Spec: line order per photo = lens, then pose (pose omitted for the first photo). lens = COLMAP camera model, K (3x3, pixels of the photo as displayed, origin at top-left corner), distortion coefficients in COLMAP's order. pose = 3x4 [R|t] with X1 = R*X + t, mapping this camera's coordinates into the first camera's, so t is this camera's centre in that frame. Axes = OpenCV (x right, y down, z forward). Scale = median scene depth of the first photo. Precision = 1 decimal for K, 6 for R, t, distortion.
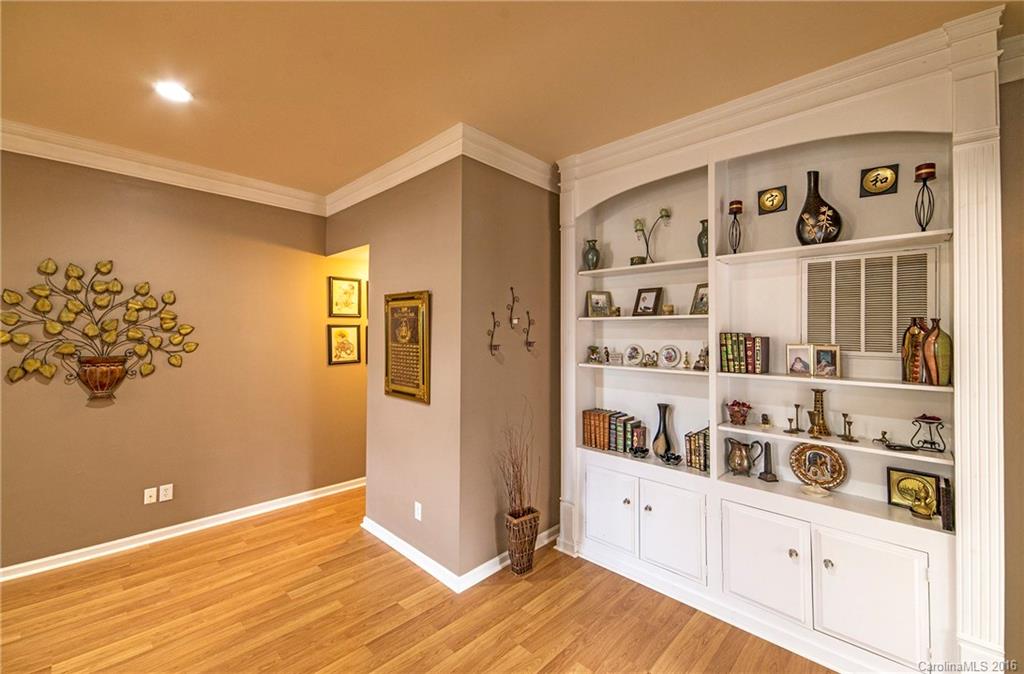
lens RADIAL K [[411.7, 0, 511.2], [0, 411.7, 329.3], [0, 0, 1]] dist [0.000533, -0.000213]
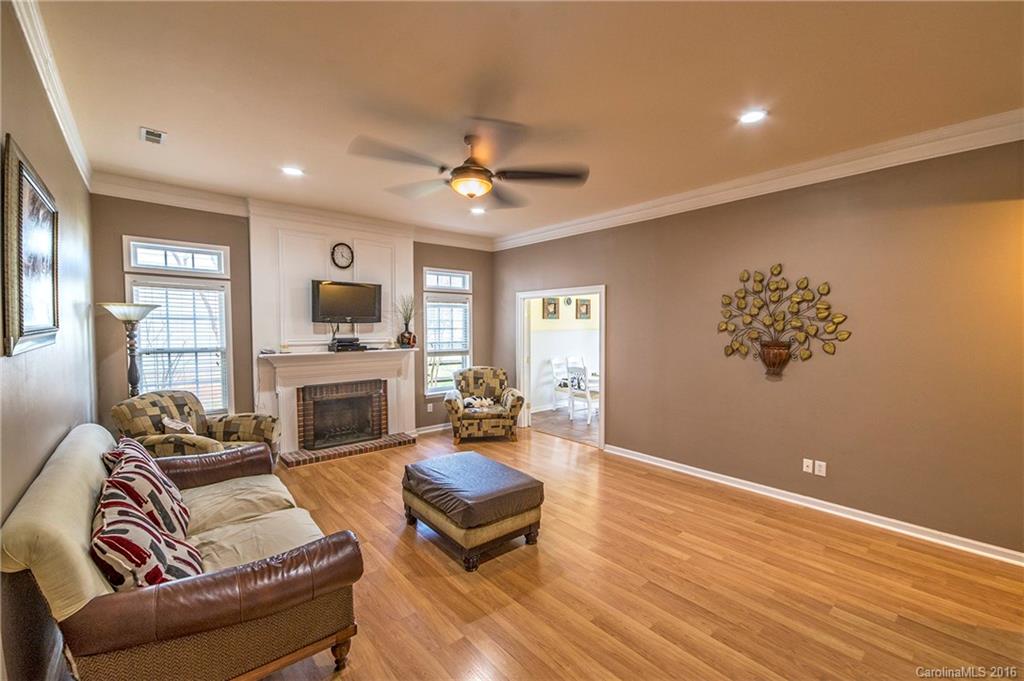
lens RADIAL K [[425.6, 0, 538.8], [0, 425.6, 343.9], [0, 0, 1]] dist [0.019116, 0.000093]
pose [[-0.053001, 0.034620, -0.997994, 0.378232], [0.013962, 0.999327, 0.033925, 0.020496], [0.998497, -0.012136, -0.053449, 0.371824]]
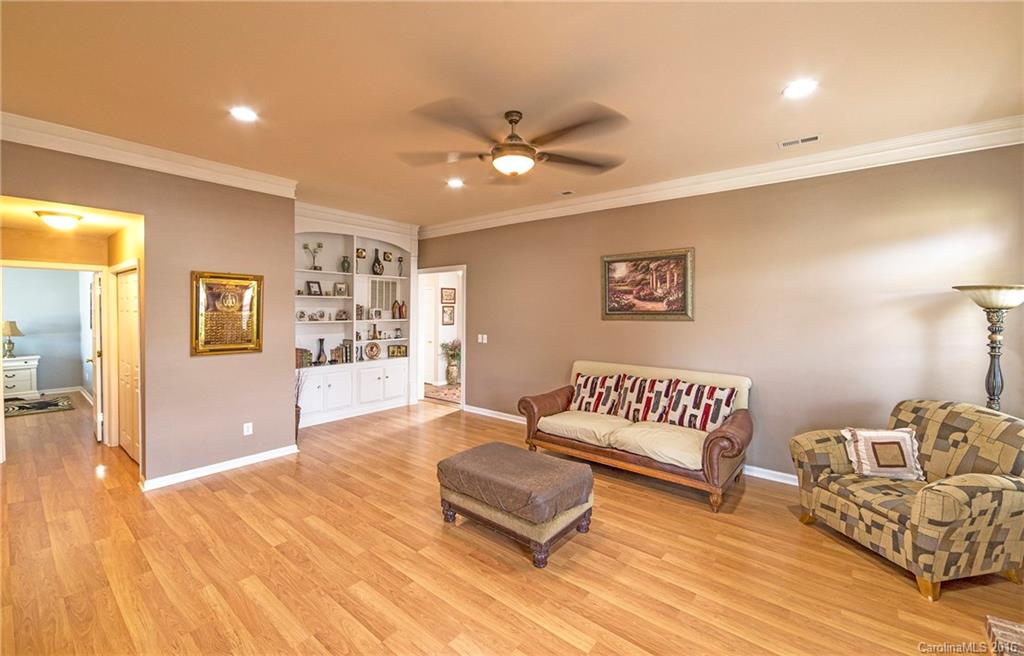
lens RADIAL K [[416.3, 0, 512.0], [0, 416.3, 328.0], [0, 0, 1]] dist [0.000149, 0.000118]
pose [[-0.083303, -0.057262, 0.994878, -1.783966], [-0.020933, 0.998228, 0.055702, -0.007752], [-0.996304, -0.016186, -0.084354, 0.223645]]
